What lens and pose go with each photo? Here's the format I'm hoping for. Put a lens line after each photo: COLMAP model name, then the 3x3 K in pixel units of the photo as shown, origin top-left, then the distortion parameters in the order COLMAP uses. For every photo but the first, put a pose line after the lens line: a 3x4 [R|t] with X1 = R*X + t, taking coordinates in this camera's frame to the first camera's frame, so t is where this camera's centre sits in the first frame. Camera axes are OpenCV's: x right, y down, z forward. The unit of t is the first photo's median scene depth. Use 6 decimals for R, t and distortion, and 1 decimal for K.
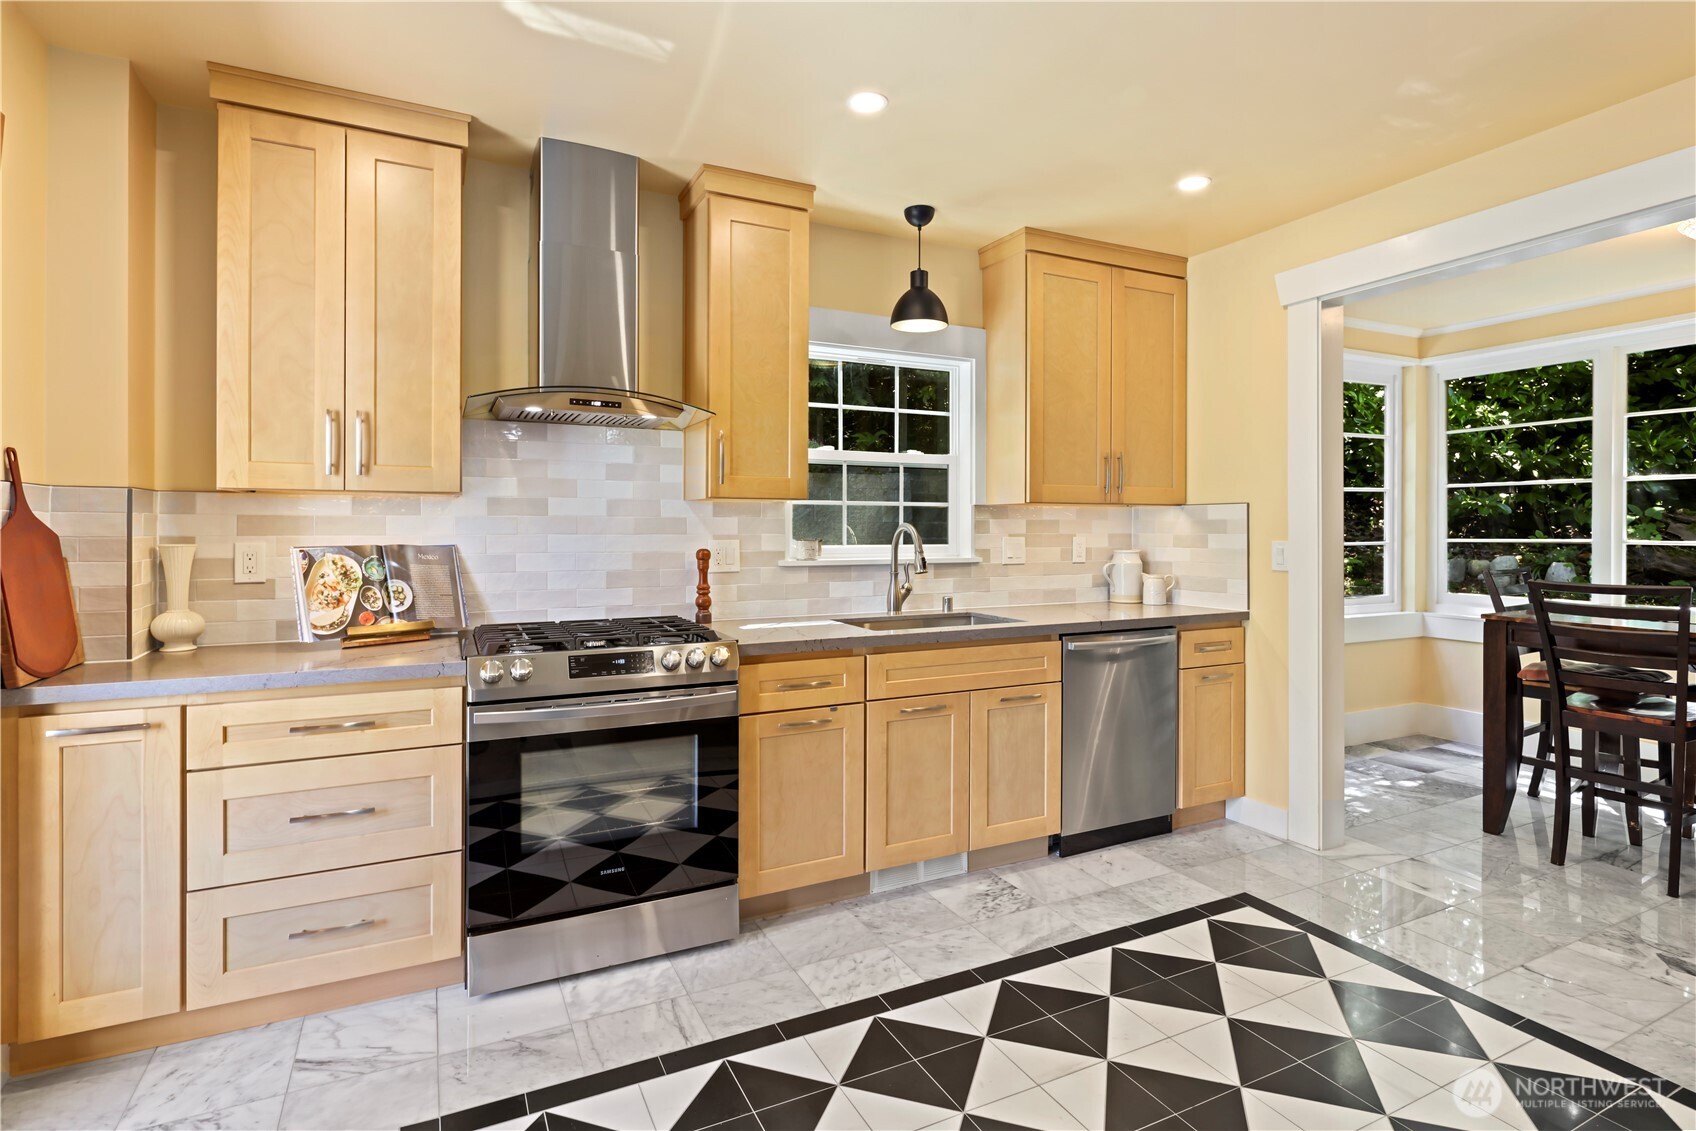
lens RADIAL K [[838.4, 0, 845.3], [0, 838.4, 536.6], [0, 0, 1]] dist [-0.001033, -0.000728]
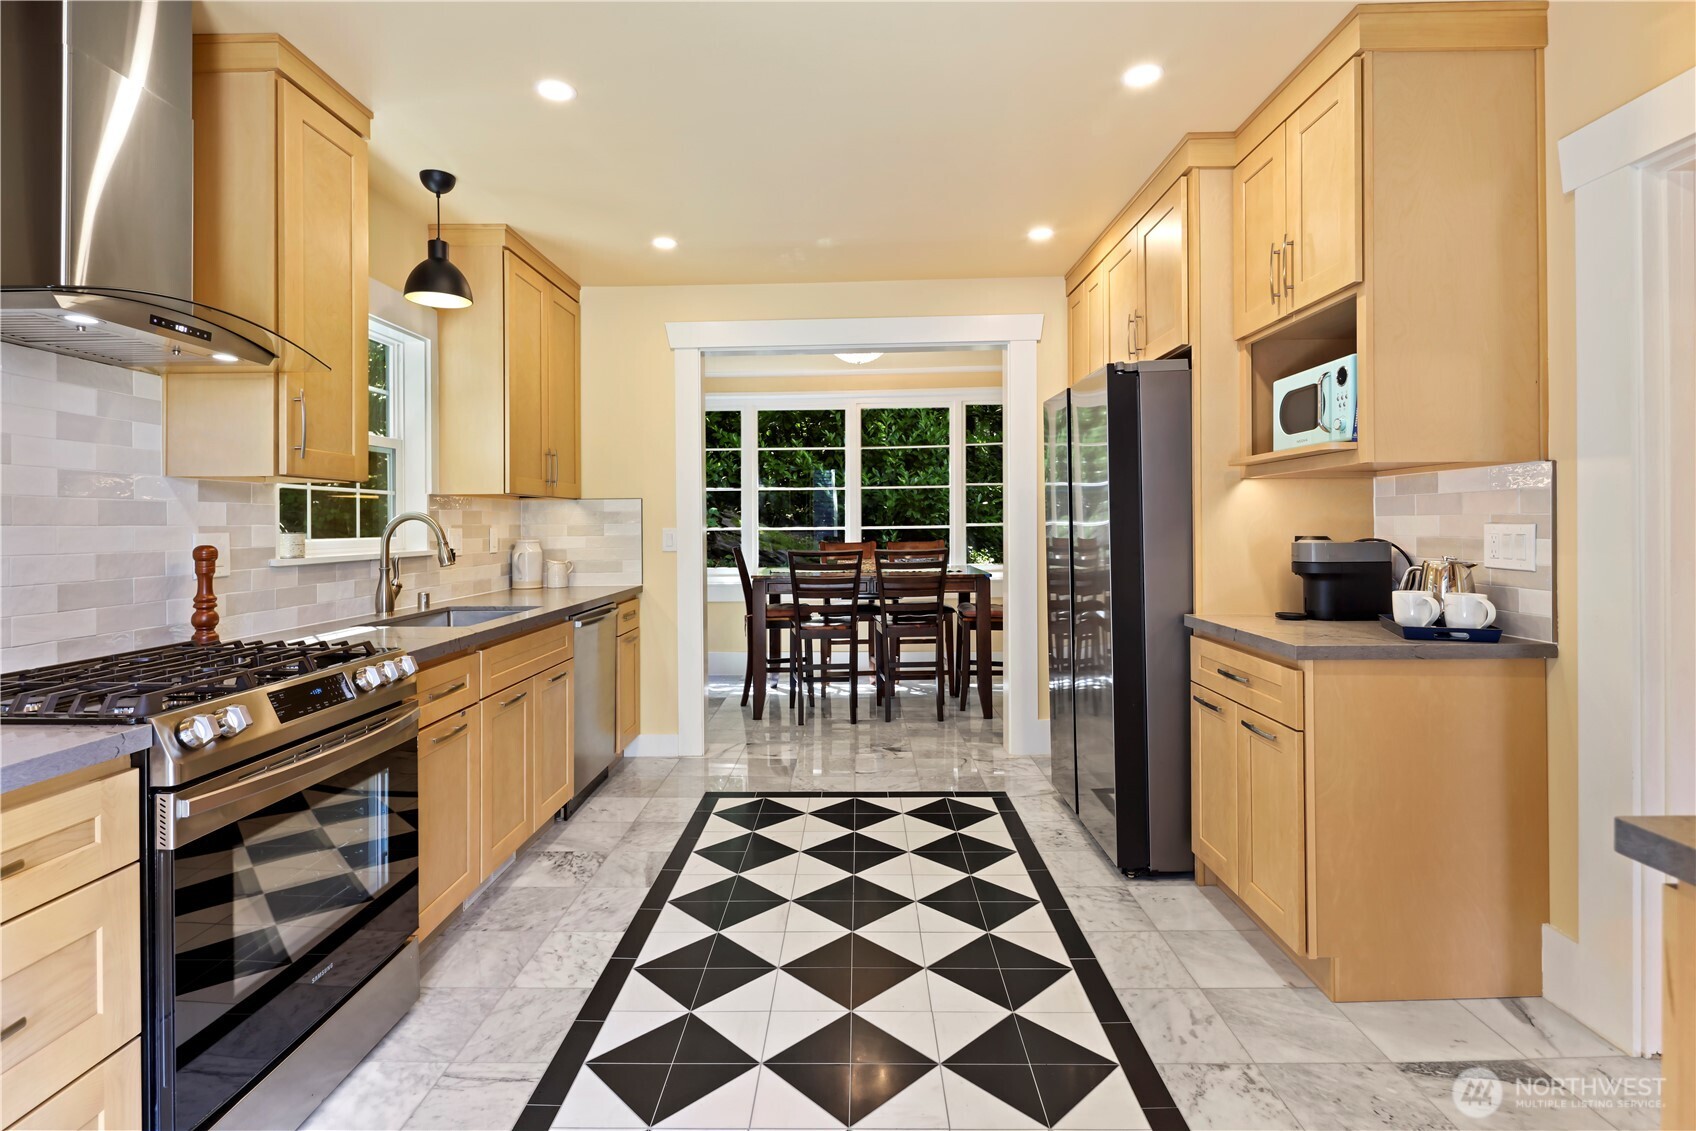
lens RADIAL K [[829.8, 0, 839.9], [0, 829.8, 533.4], [0, 0, 1]] dist [0.000398, -0.000650]
pose [[0.459285, -0.014859, 0.888165, -0.538186], [0.017494, 0.999817, 0.007681, 0.008213], [-0.888117, 0.012009, 0.459461, 0.187425]]
